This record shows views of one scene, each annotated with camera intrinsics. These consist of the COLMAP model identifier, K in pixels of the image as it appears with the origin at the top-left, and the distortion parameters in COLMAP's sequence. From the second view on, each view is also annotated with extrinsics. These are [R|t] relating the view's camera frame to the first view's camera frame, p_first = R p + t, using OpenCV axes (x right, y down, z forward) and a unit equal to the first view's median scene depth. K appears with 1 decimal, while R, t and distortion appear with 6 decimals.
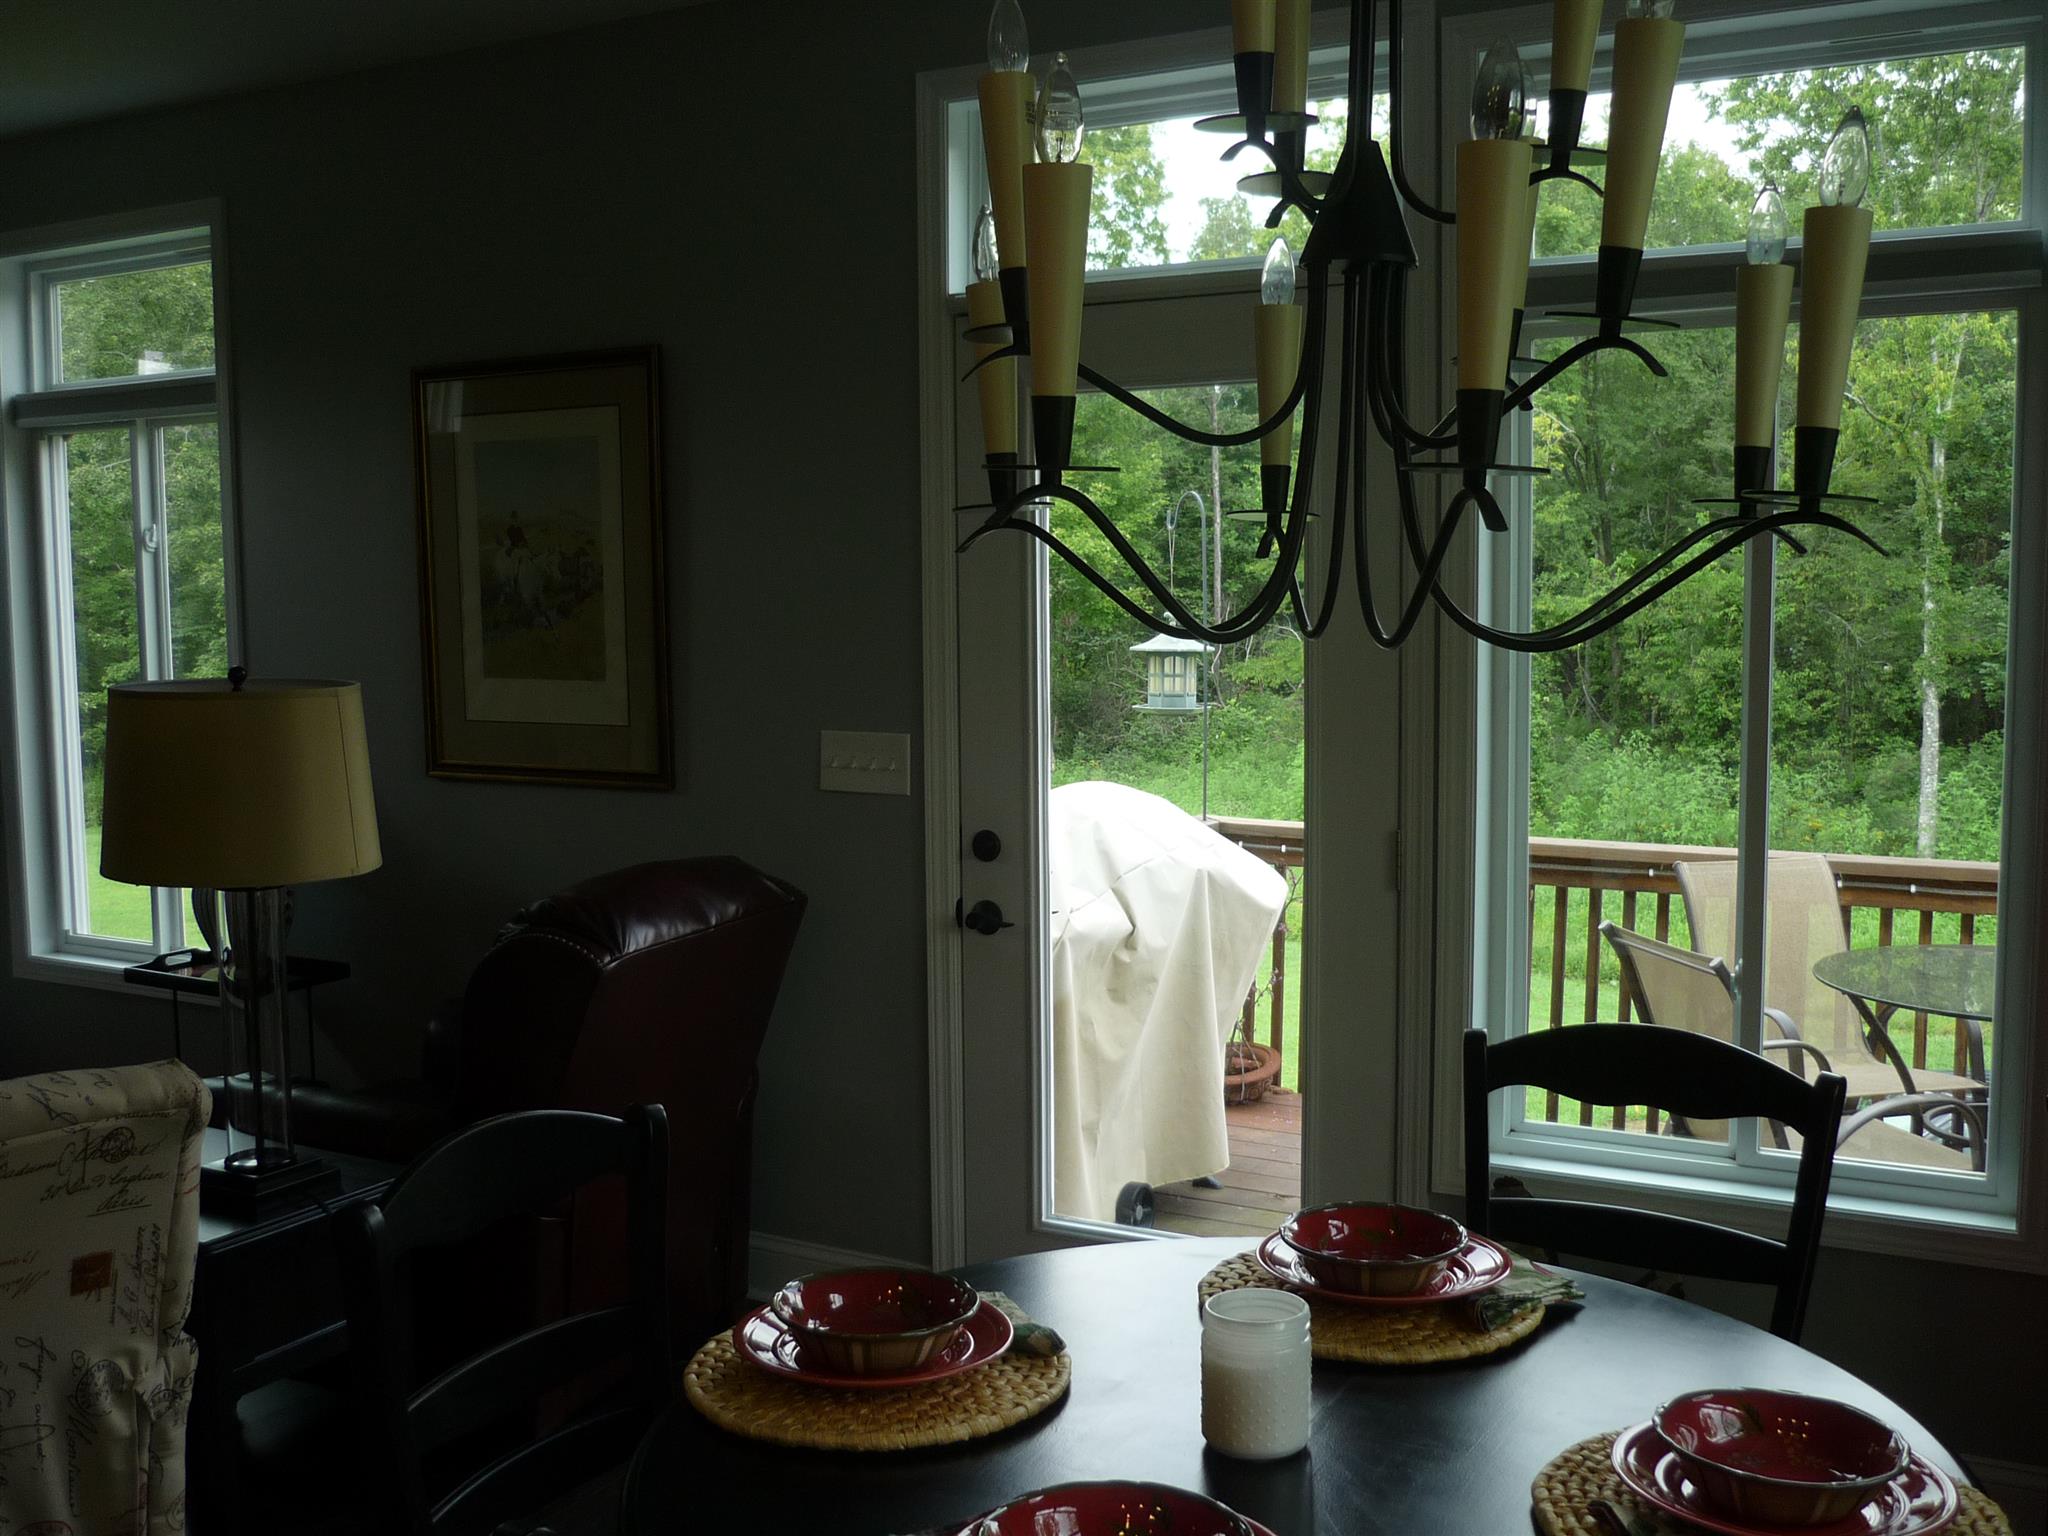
lens RADIAL K [[2035.4, 0, 1031.3], [0, 2035.4, 779.1], [0, 0, 1]] dist [-0.083124, 0.064787]
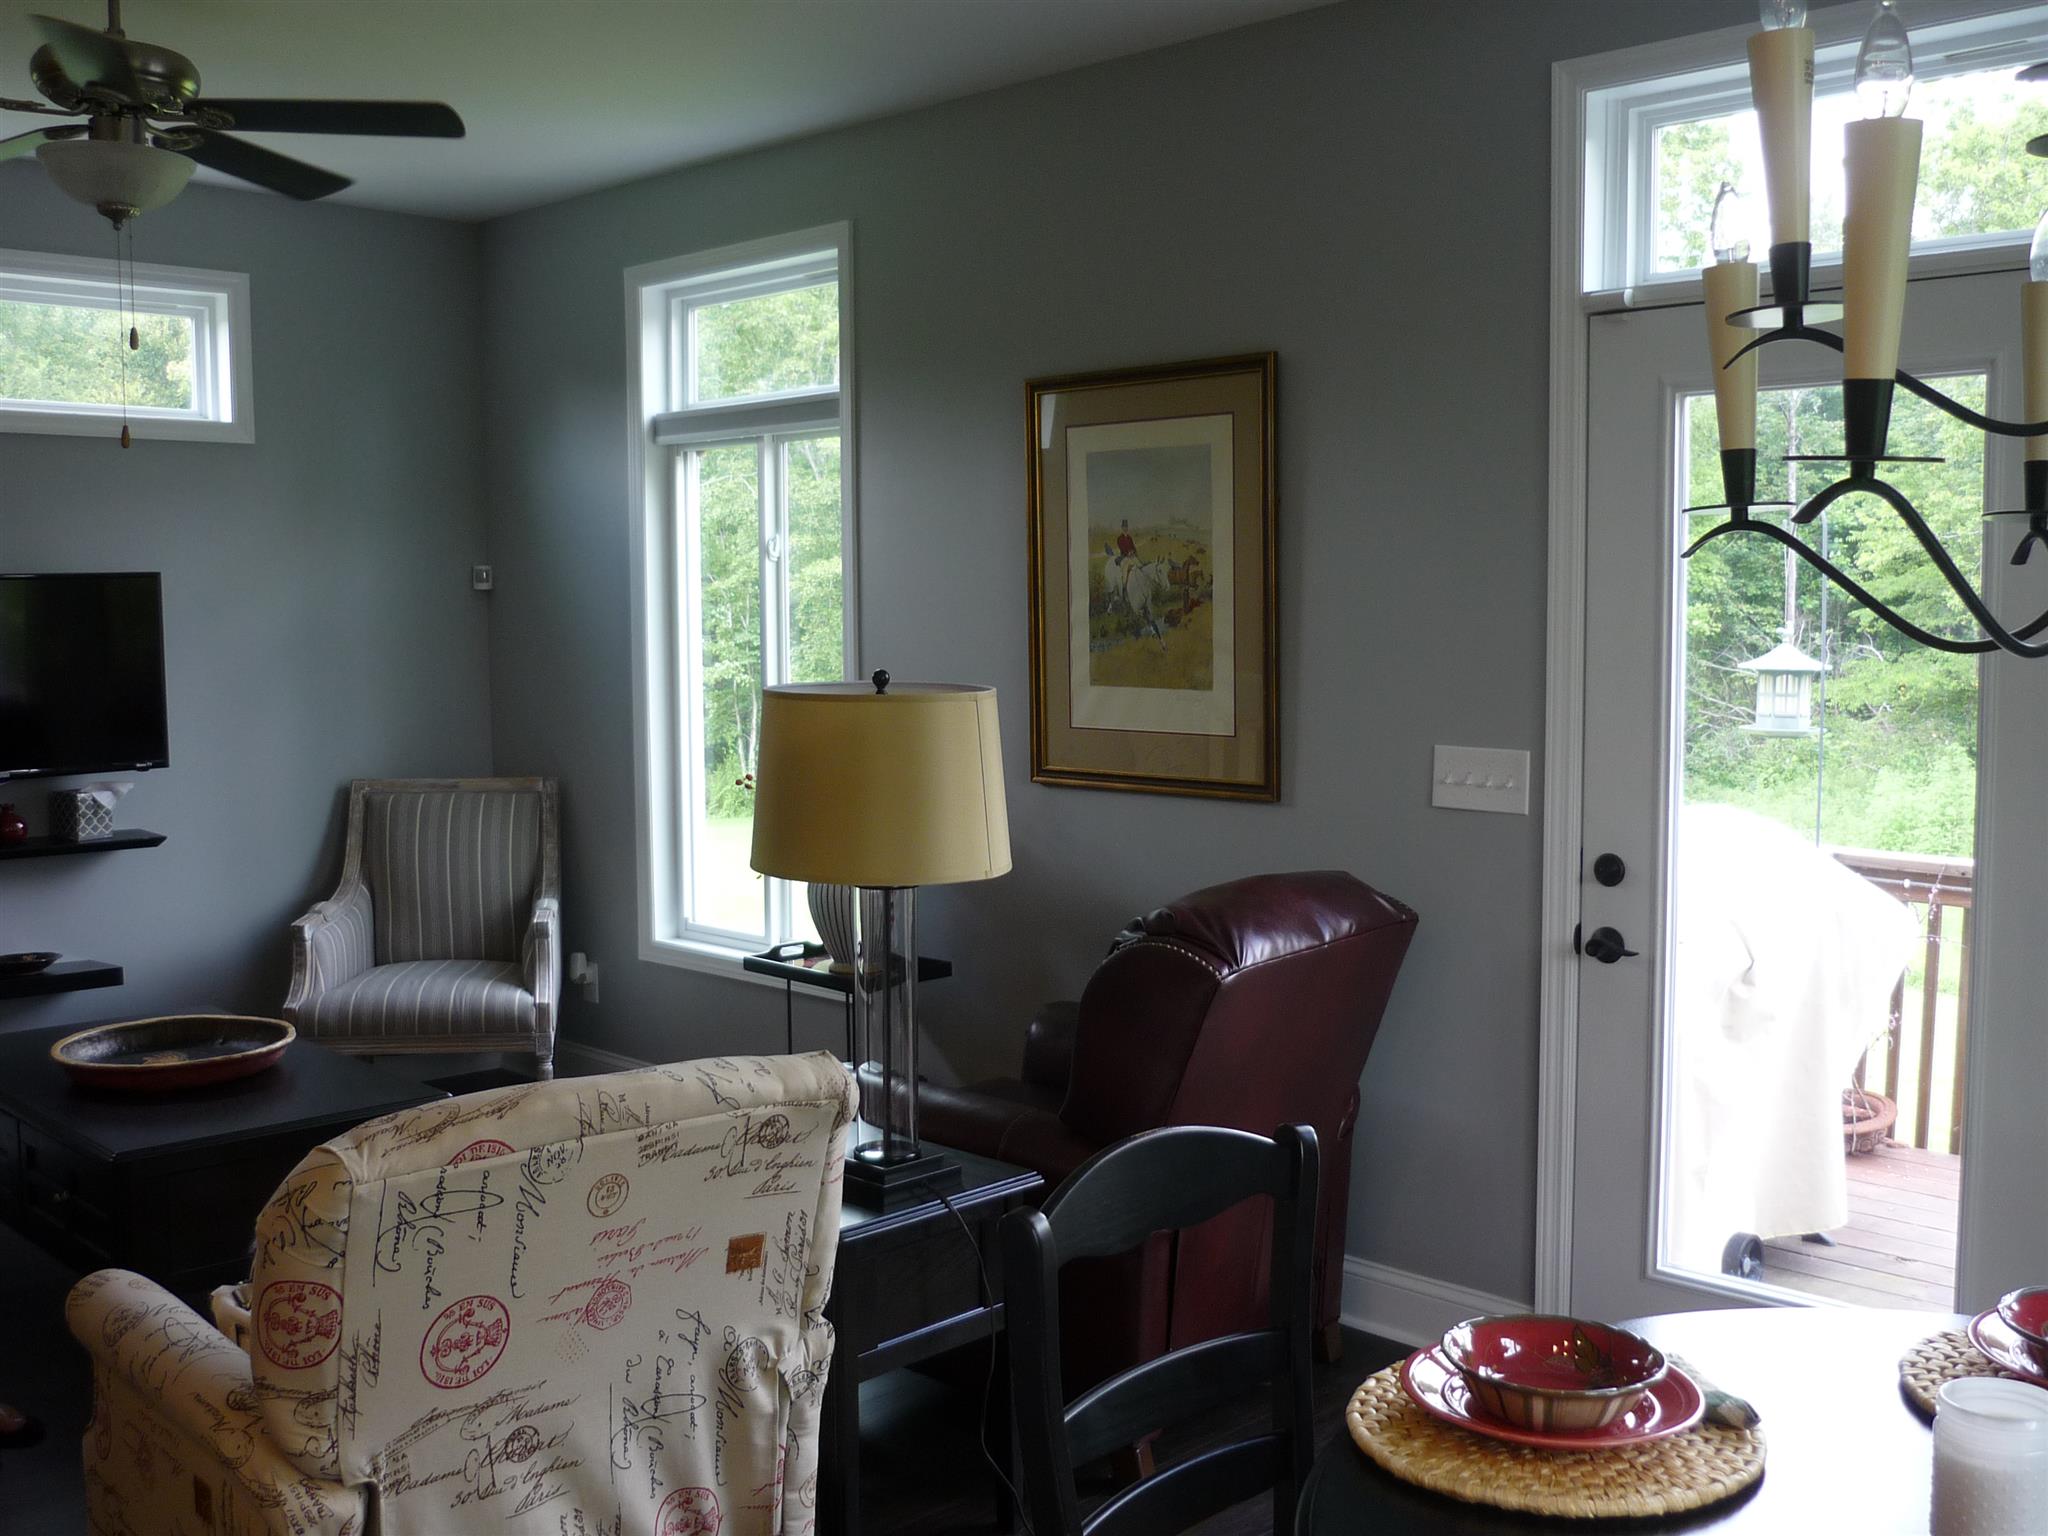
lens RADIAL K [[2035.4, 0, 1031.3], [0, 2035.4, 779.1], [0, 0, 1]] dist [-0.083124, 0.064787]
pose [[0.964433, 0.025853, -0.263060, -0.047113], [-0.027558, 0.999616, -0.002796, 0.000363], [0.262887, 0.009946, 0.964775, 0.020311]]
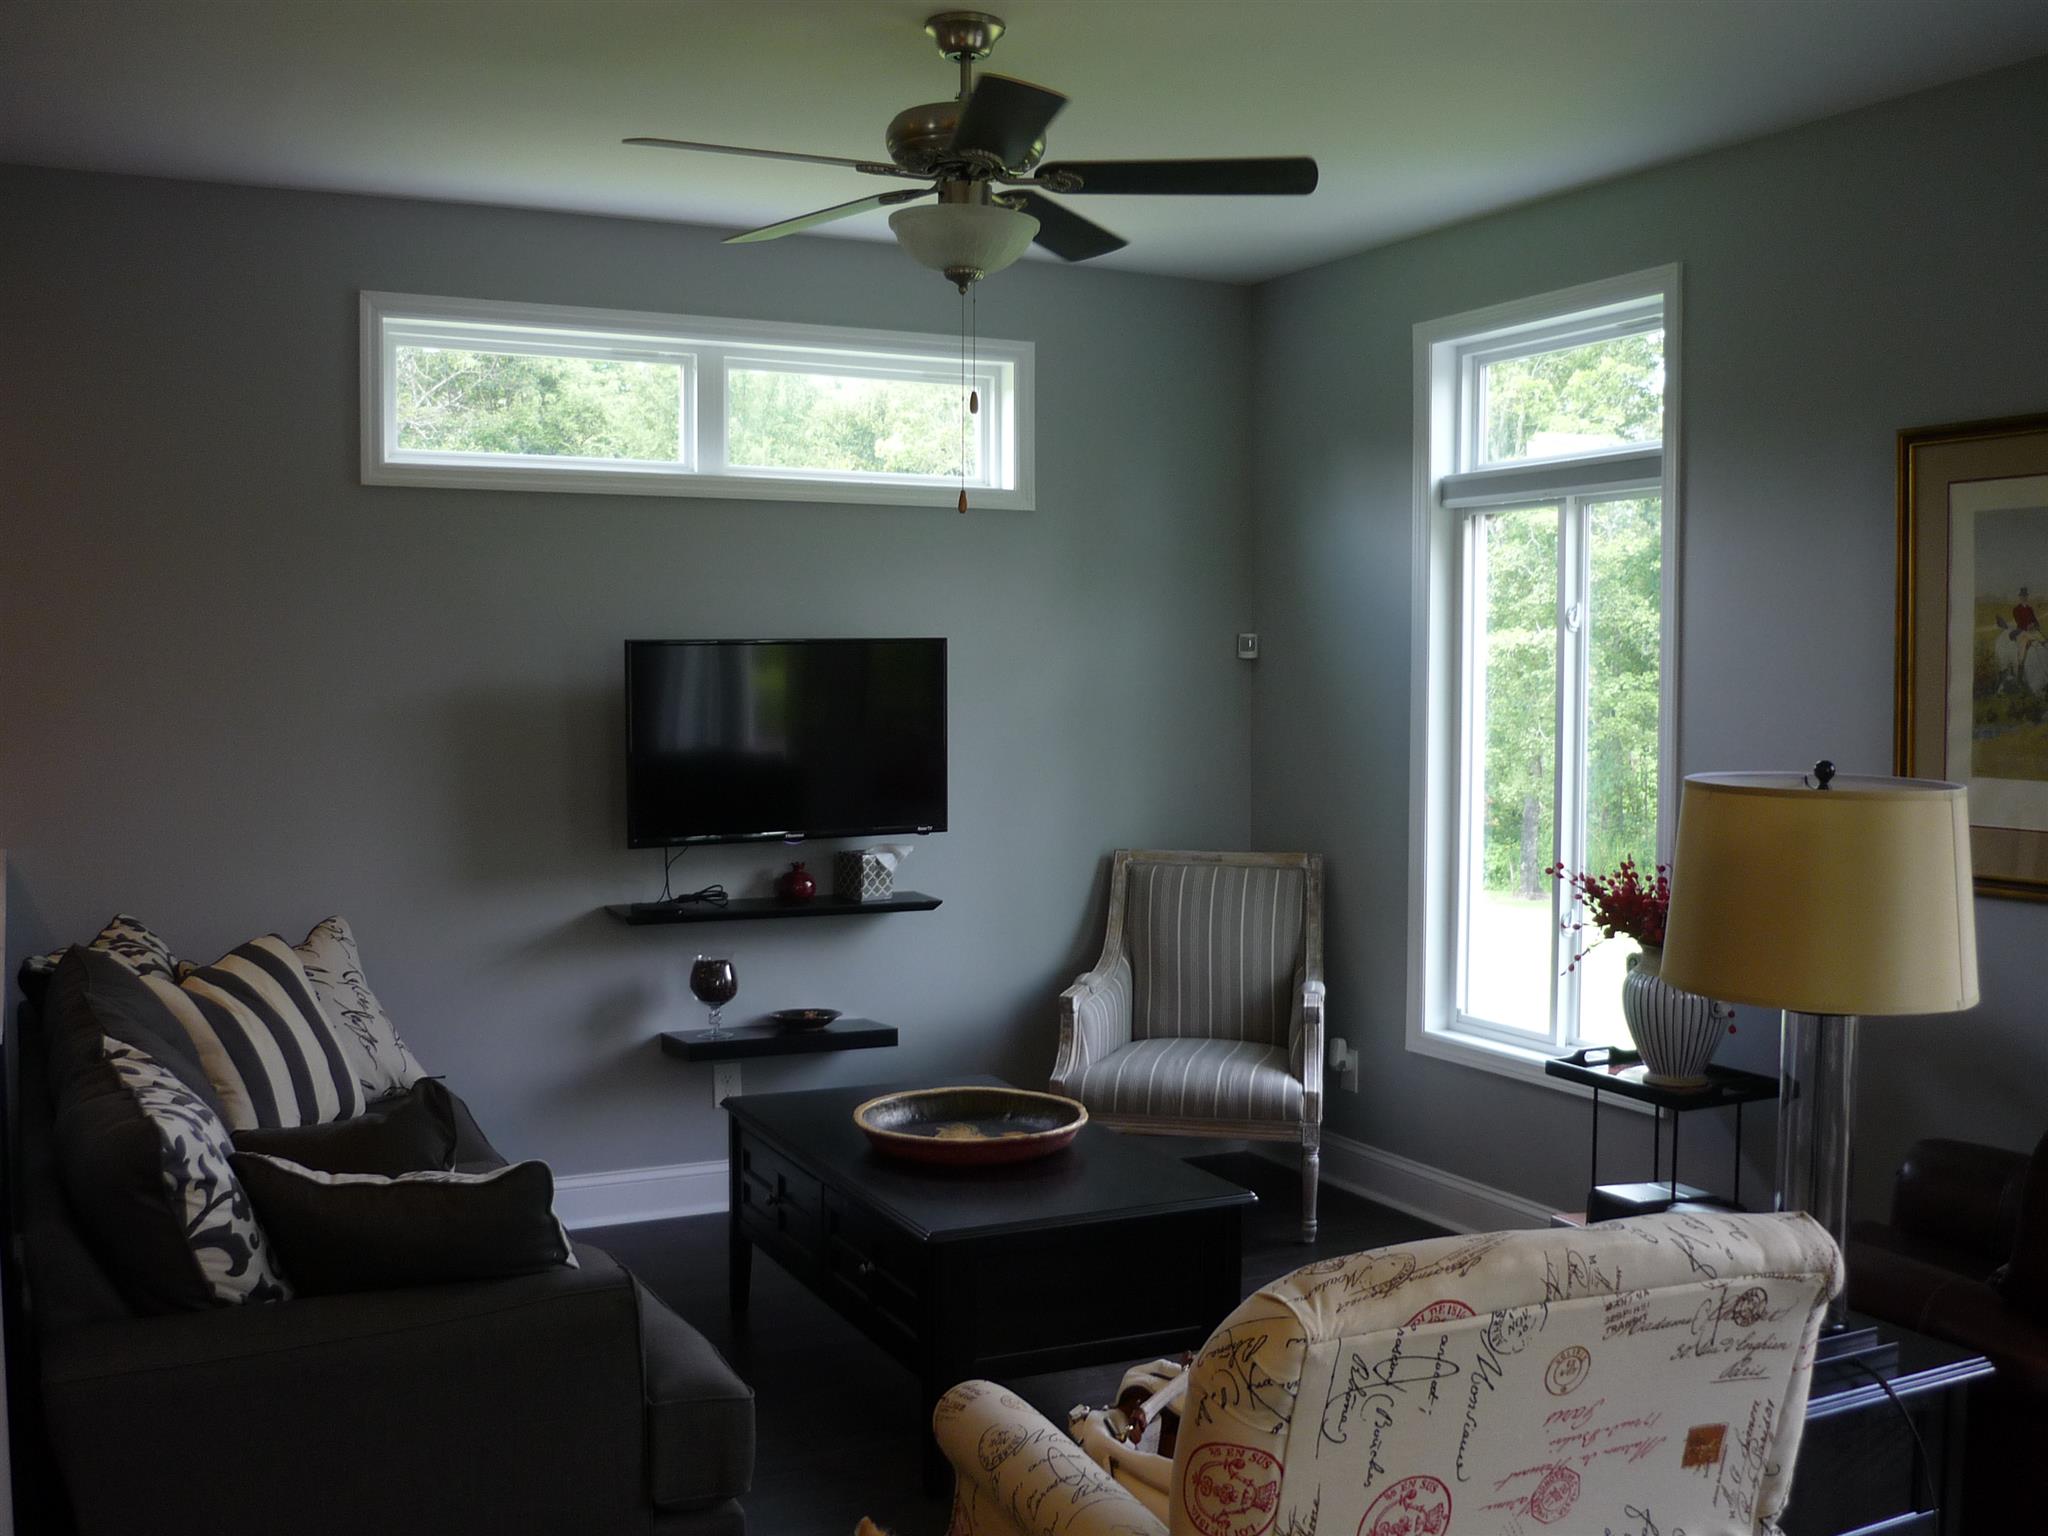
lens RADIAL K [[2035.4, 0, 1031.3], [0, 2035.4, 779.1], [0, 0, 1]] dist [-0.083124, 0.064787]
pose [[0.831267, 0.040253, -0.554414, -0.194430], [-0.062525, 0.997816, -0.021301, -0.007225], [0.552346, 0.052372, 0.831968, 0.068945]]
